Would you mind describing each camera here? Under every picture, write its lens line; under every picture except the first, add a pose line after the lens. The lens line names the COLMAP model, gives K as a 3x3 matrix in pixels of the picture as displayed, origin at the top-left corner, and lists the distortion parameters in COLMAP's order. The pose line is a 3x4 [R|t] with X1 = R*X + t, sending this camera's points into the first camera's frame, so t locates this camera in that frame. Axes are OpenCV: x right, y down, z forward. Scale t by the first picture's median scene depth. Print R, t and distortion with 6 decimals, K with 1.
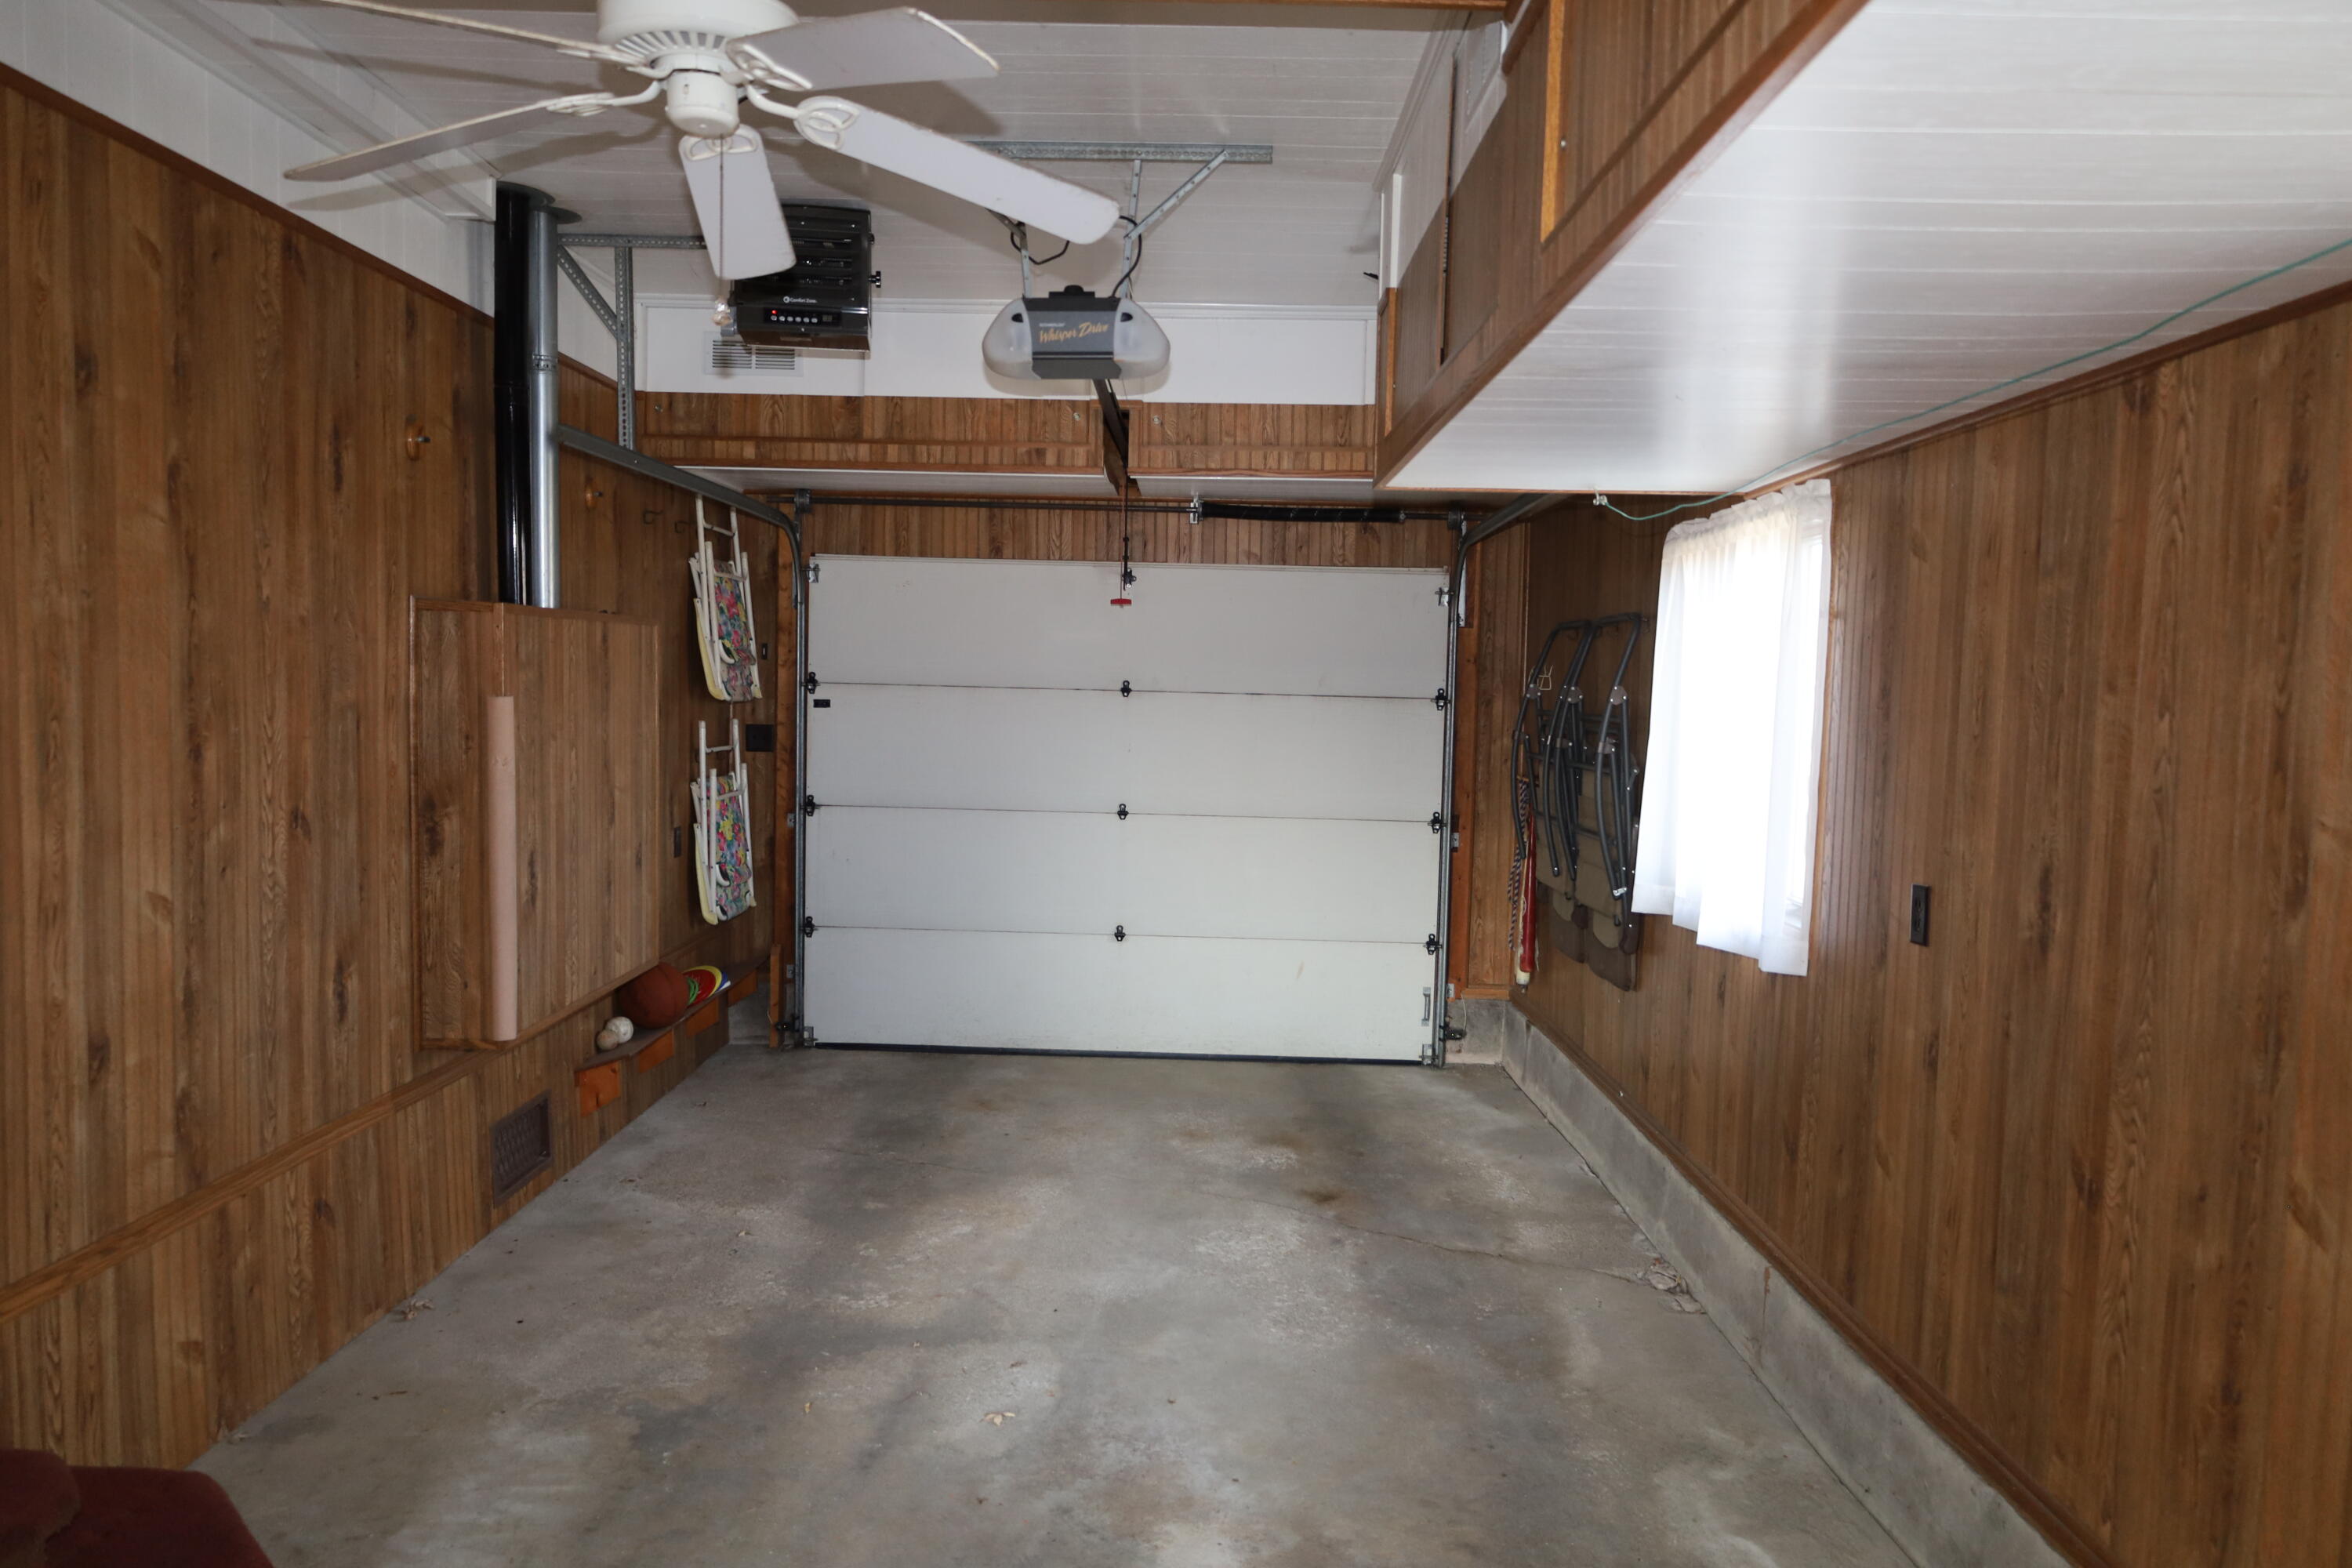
lens RADIAL K [[1593.4, 0, 1183.7], [0, 1593.4, 786.7], [0, 0, 1]] dist [0.005666, -0.000761]
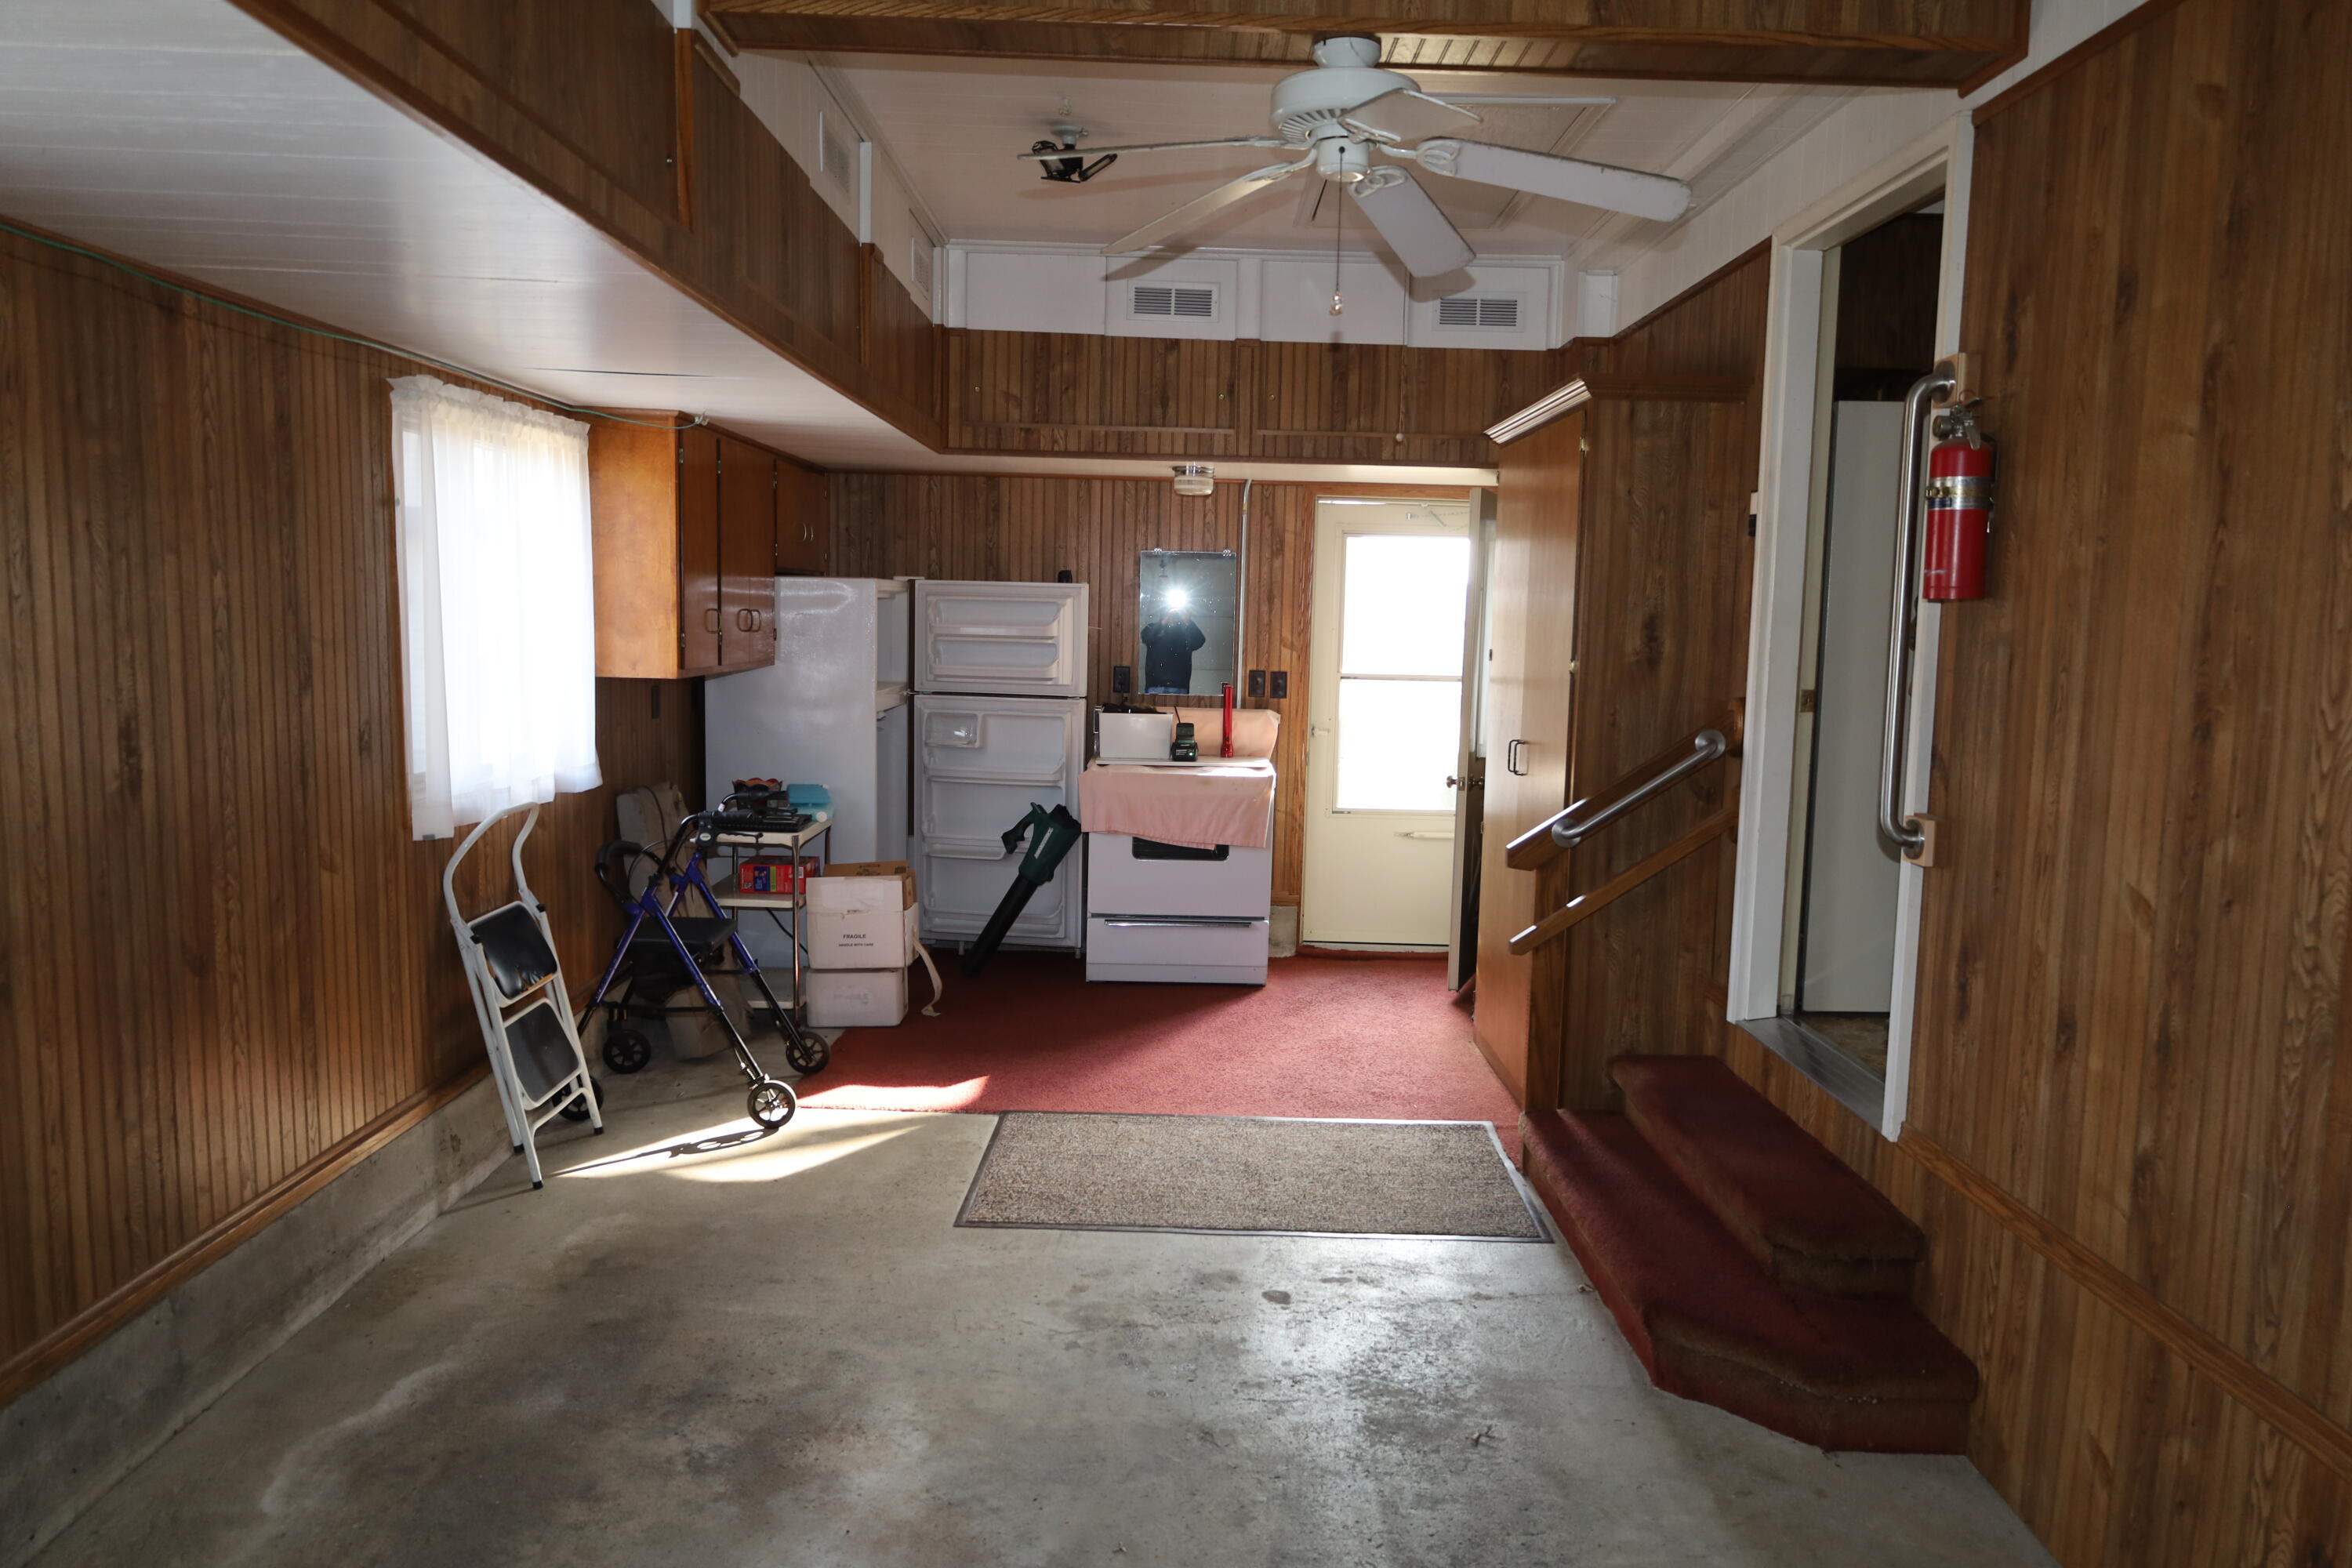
lens RADIAL K [[1593.4, 0, 1176.2], [0, 1593.4, 794.9], [0, 0, 1]] dist [0.005666, -0.000761]
pose [[-0.998812, -0.047763, -0.009630, -0.131422], [-0.048717, 0.982277, 0.180994, -0.107788], [0.000815, 0.181248, -0.983437, 1.796043]]
